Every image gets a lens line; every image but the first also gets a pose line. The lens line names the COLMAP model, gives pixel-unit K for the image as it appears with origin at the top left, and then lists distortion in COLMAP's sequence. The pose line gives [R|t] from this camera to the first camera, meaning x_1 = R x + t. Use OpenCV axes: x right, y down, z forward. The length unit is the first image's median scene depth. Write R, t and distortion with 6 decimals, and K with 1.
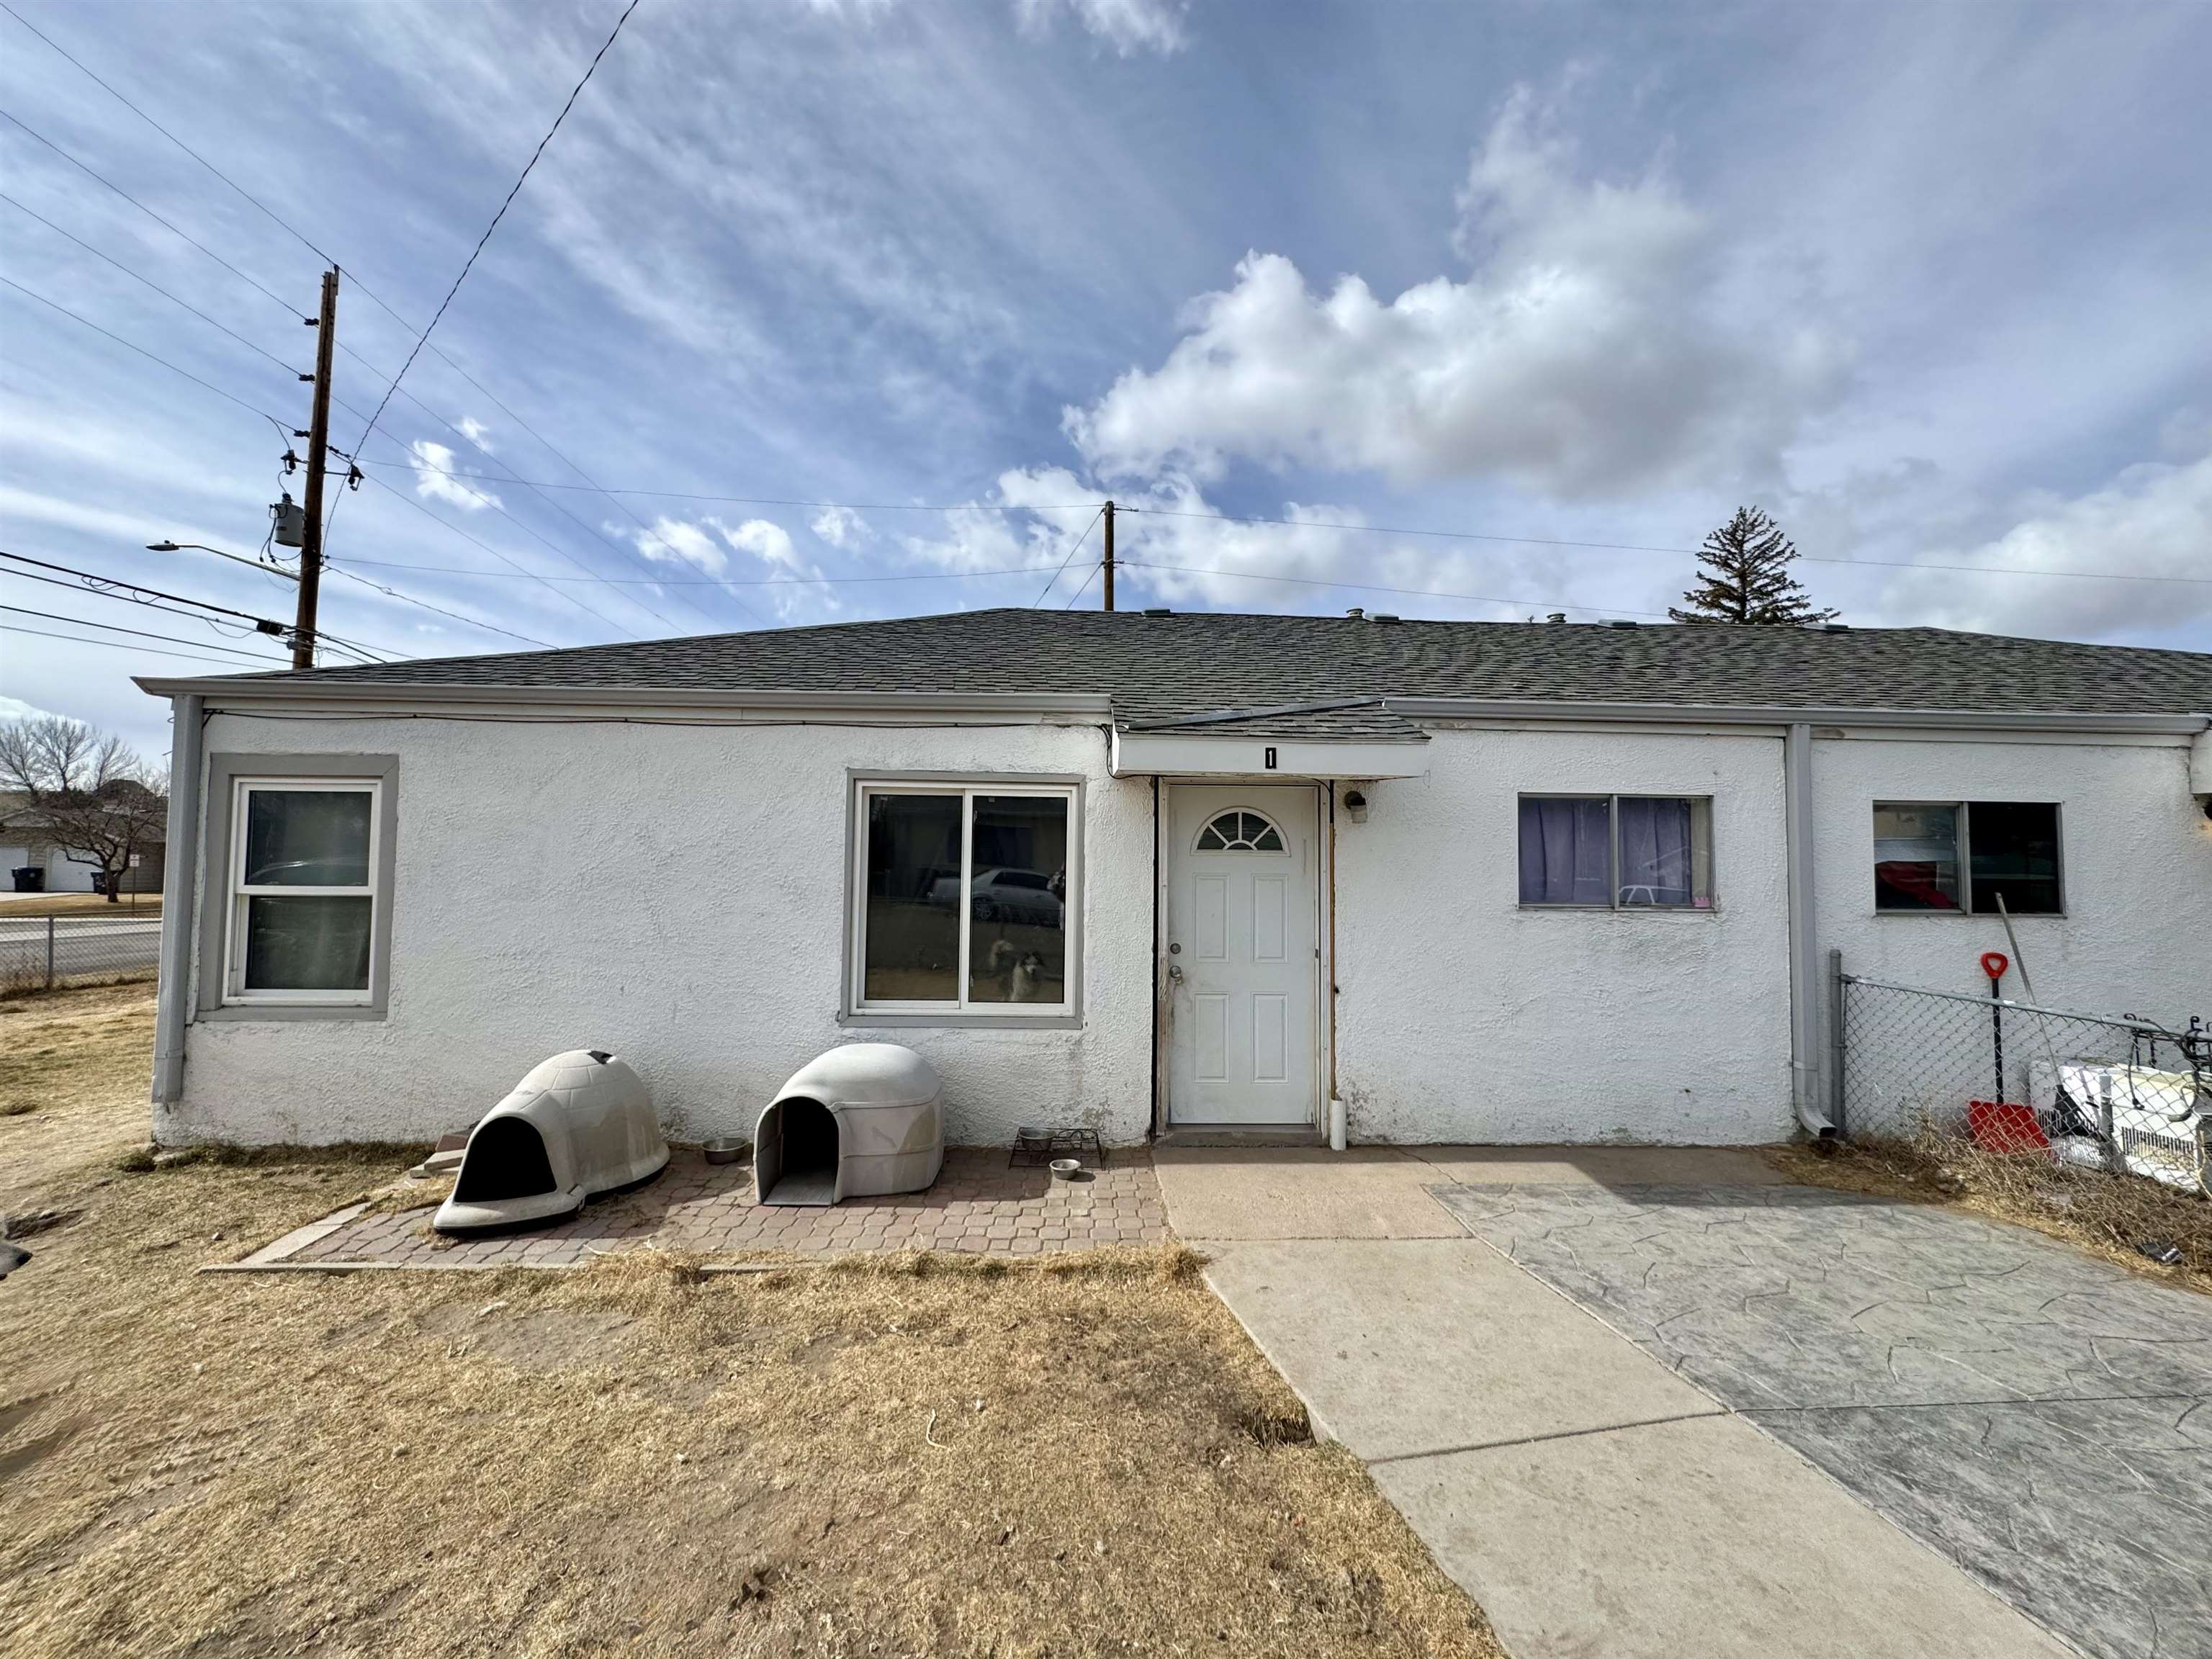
lens RADIAL K [[879.2, 0, 1104.4], [0, 879.2, 858.1], [0, 0, 1]] dist [-0.004344, 0.000416]
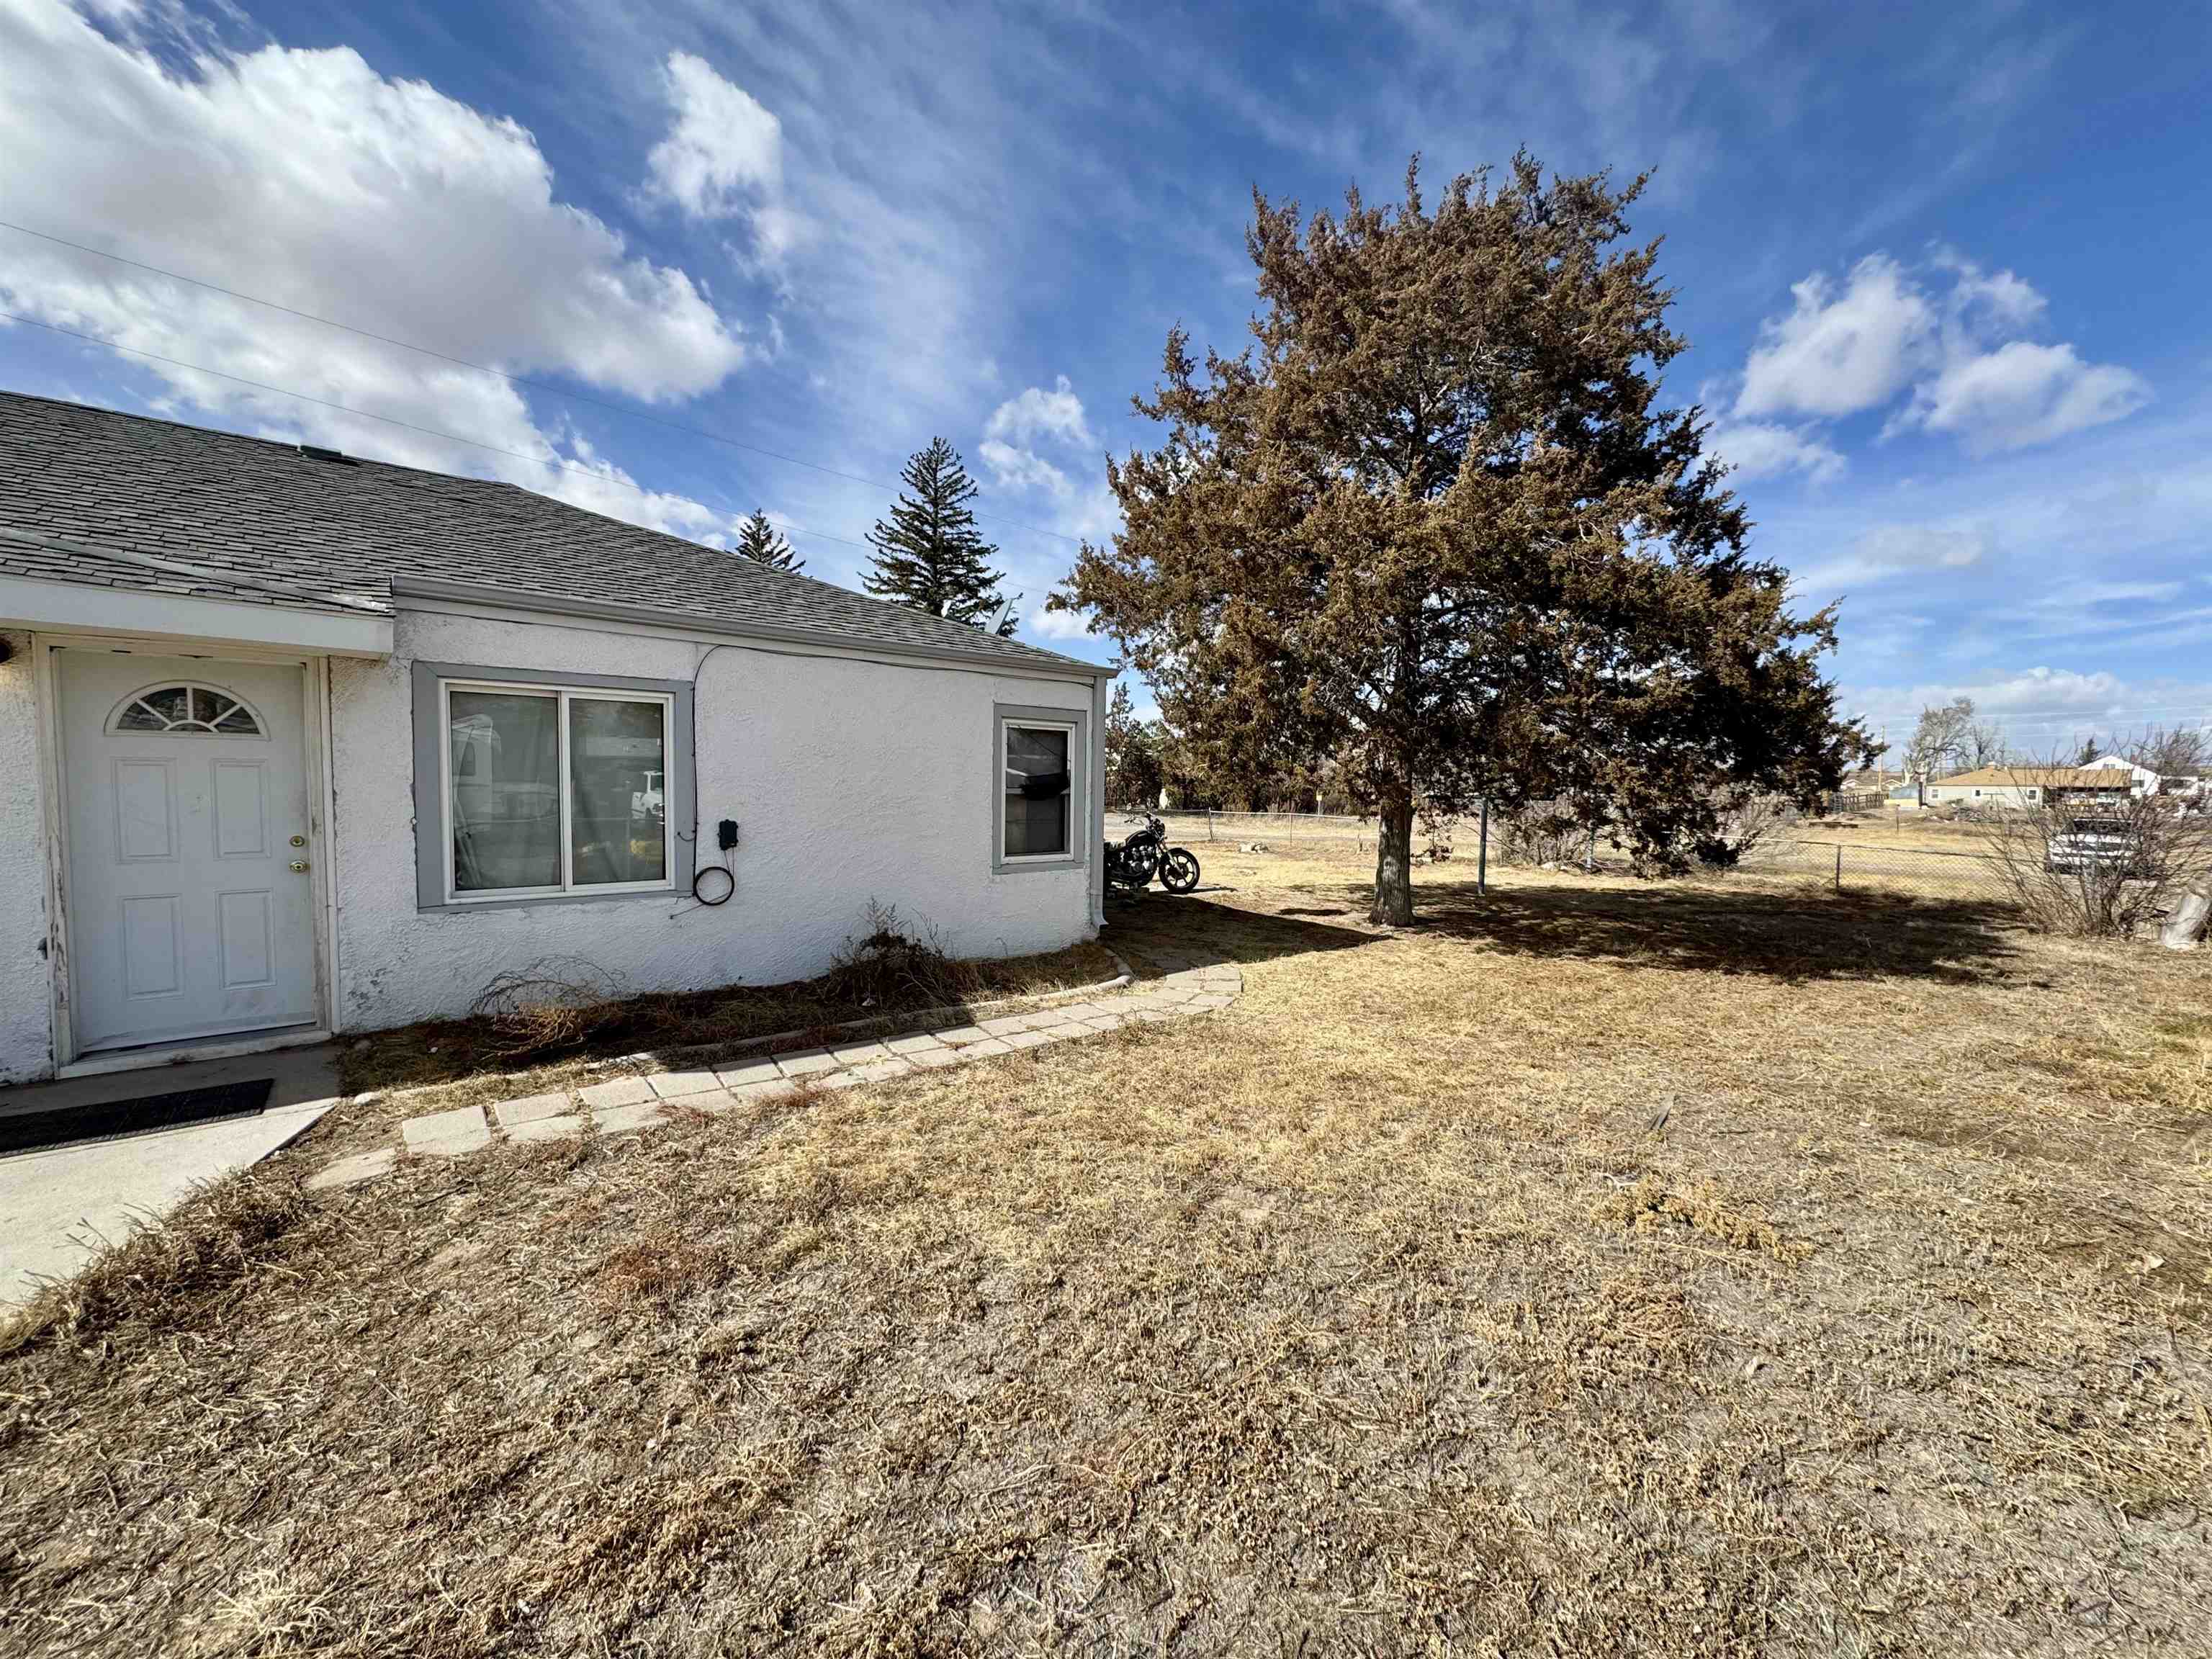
lens RADIAL K [[879.2, 0, 1114.9], [0, 879.2, 838.5], [0, 0, 1]] dist [-0.004344, 0.000416]
pose [[0.781703, -0.038810, 0.622443, 1.663268], [-0.014862, 0.996619, 0.080805, 0.035004], [-0.623474, -0.072417, 0.778483, -0.234586]]
